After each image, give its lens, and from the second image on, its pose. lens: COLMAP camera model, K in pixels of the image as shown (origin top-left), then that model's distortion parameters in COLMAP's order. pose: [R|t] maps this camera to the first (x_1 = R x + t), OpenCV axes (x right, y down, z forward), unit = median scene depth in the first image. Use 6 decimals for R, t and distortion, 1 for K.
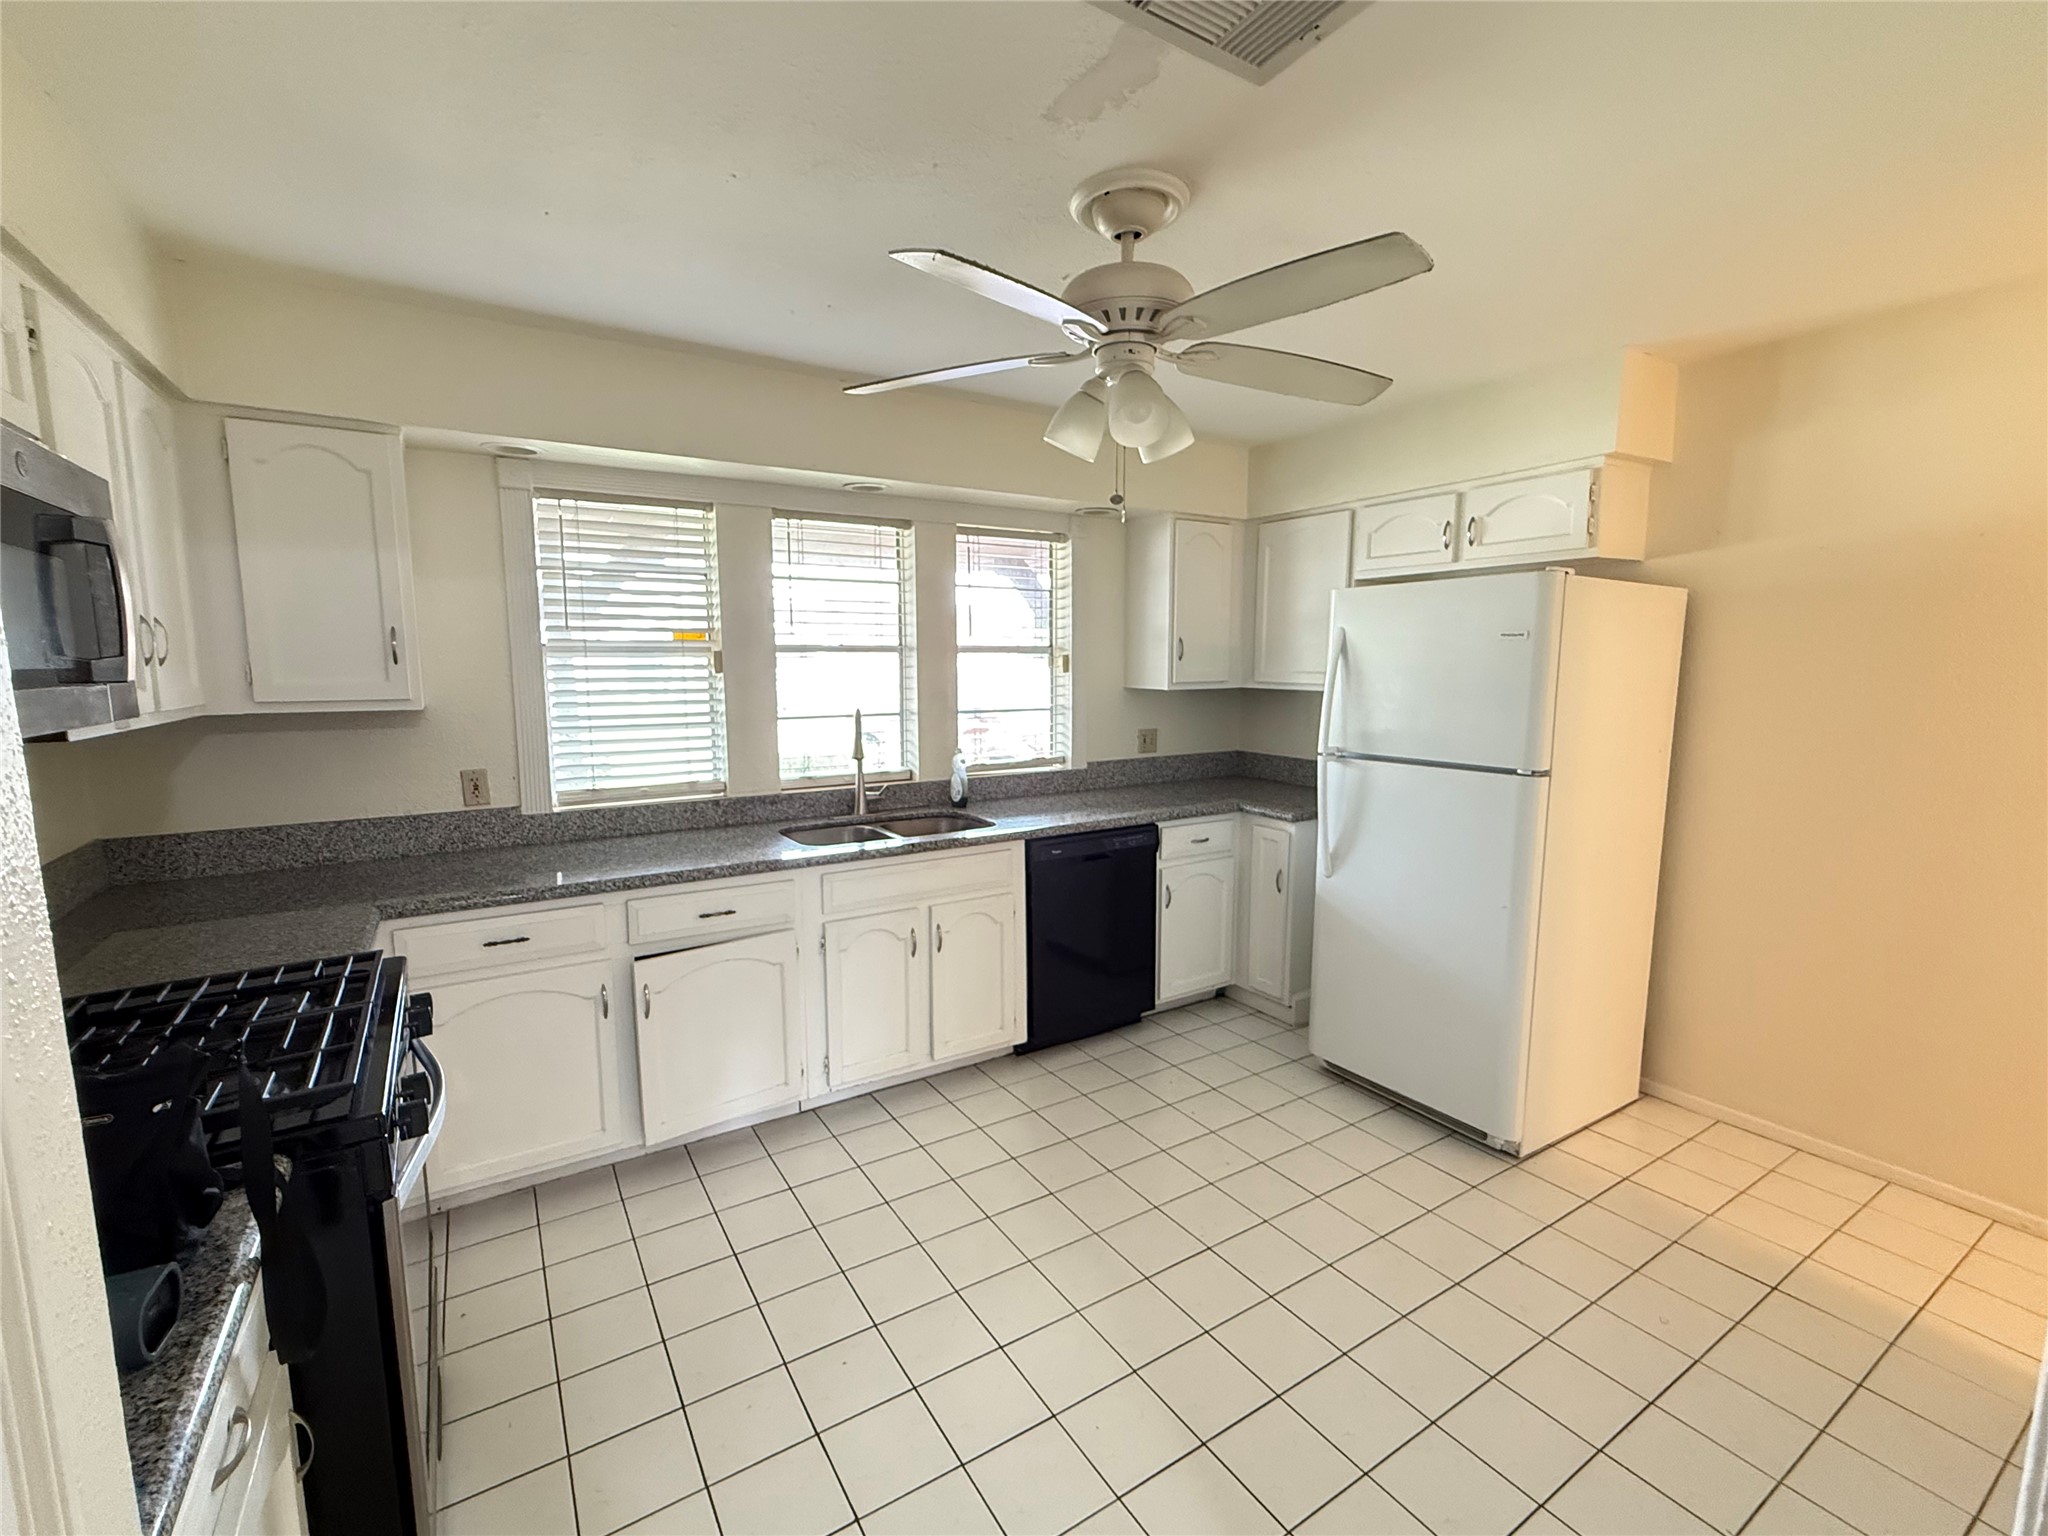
lens RADIAL K [[888.1, 0, 1019.2], [0, 888.1, 770.0], [0, 0, 1]] dist [-0.000366, -0.000124]
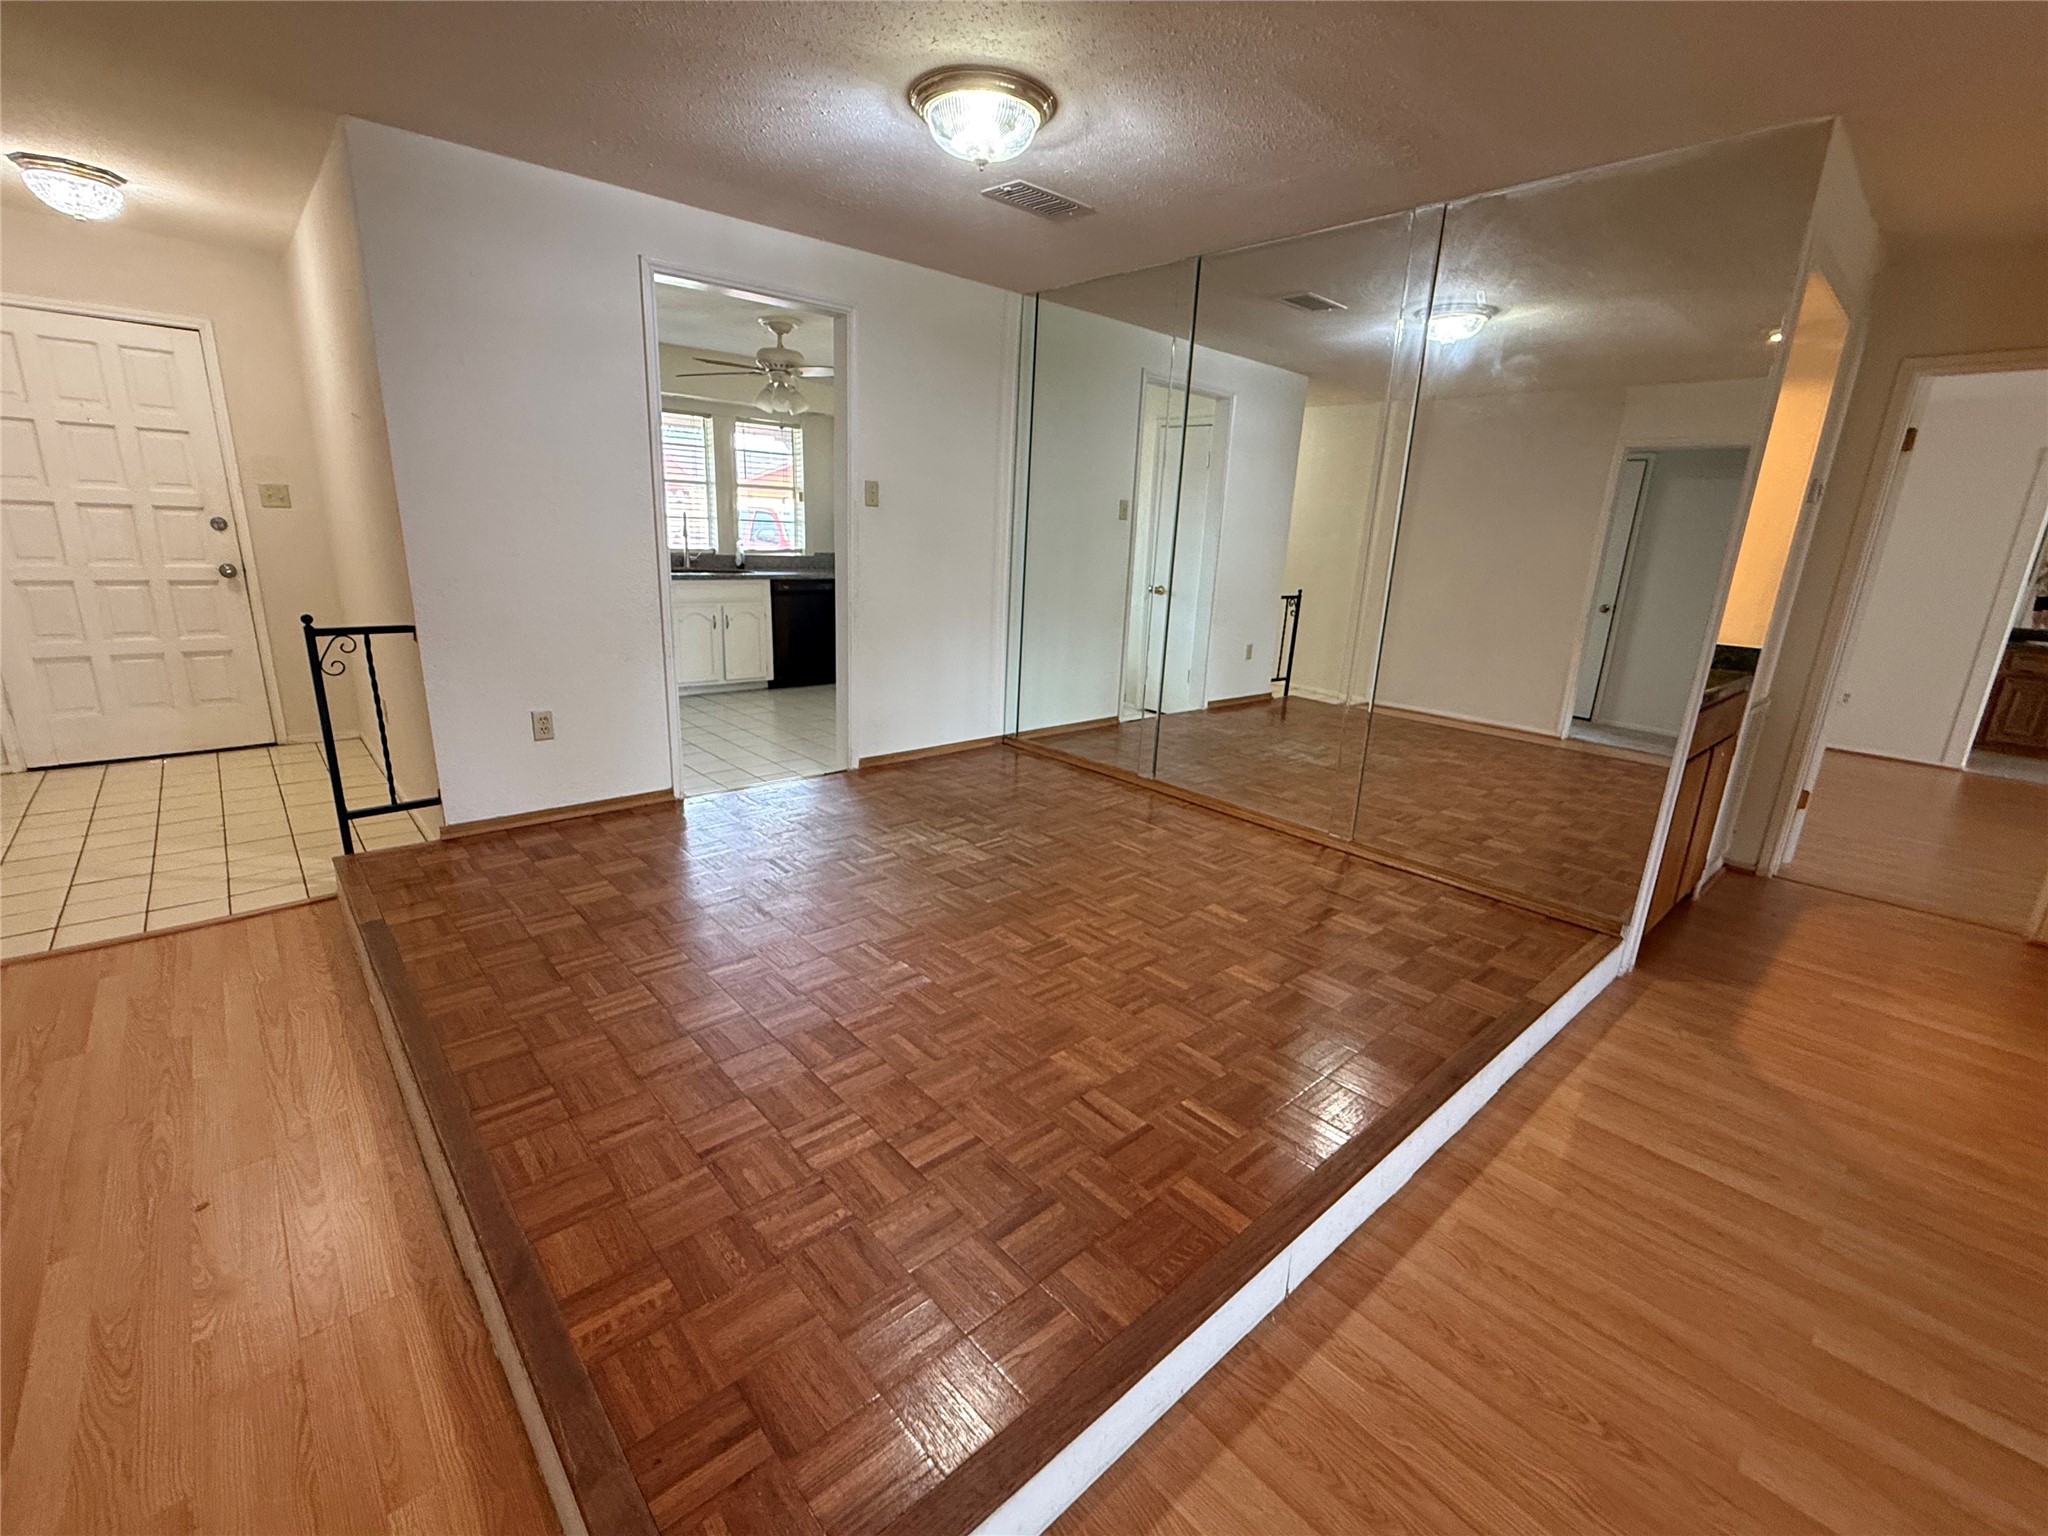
lens RADIAL K [[888.1, 0, 1019.9], [0, 888.1, 765.8], [0, 0, 1]] dist [-0.000366, -0.000124]
pose [[0.983074, -0.001490, 0.183205, 0.200960], [-0.026209, 0.988538, 0.148677, 0.184333], [-0.181326, -0.150962, 0.971767, -1.210433]]
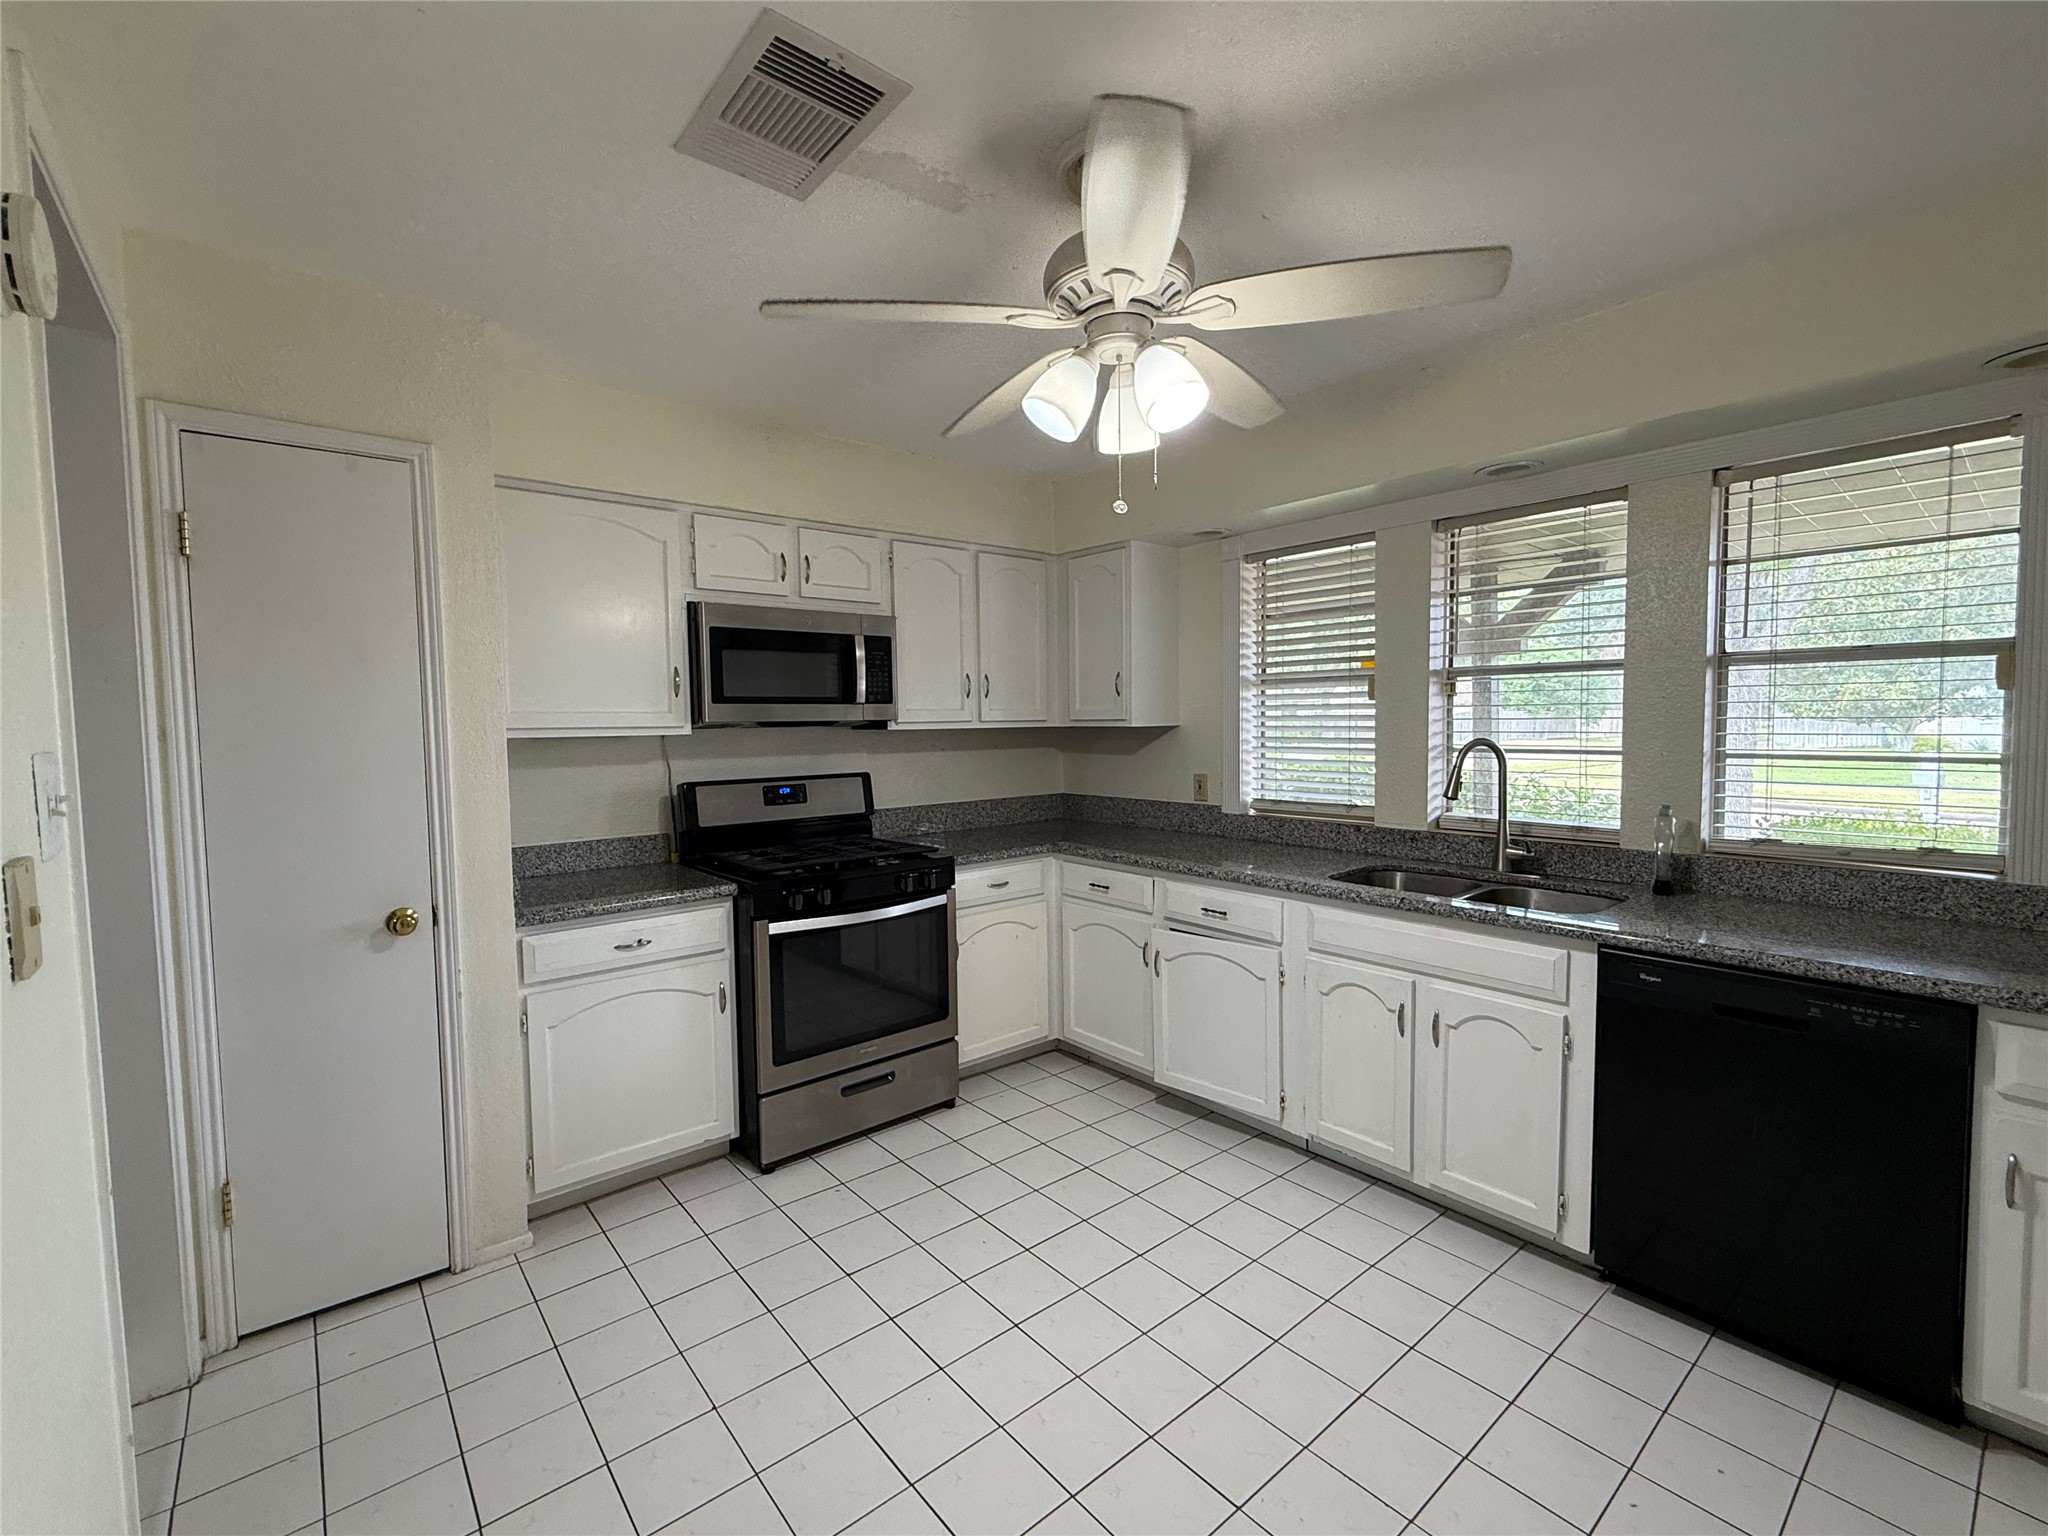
lens RADIAL K [[888.1, 0, 1019.5], [0, 888.1, 769.6], [0, 0, 1]] dist [-0.000366, -0.000124]
pose [[0.133224, 0.059583, -0.989293, 0.591591], [-0.112959, 0.992599, 0.044571, -0.031050], [0.984628, 0.105812, 0.138968, 0.472550]]
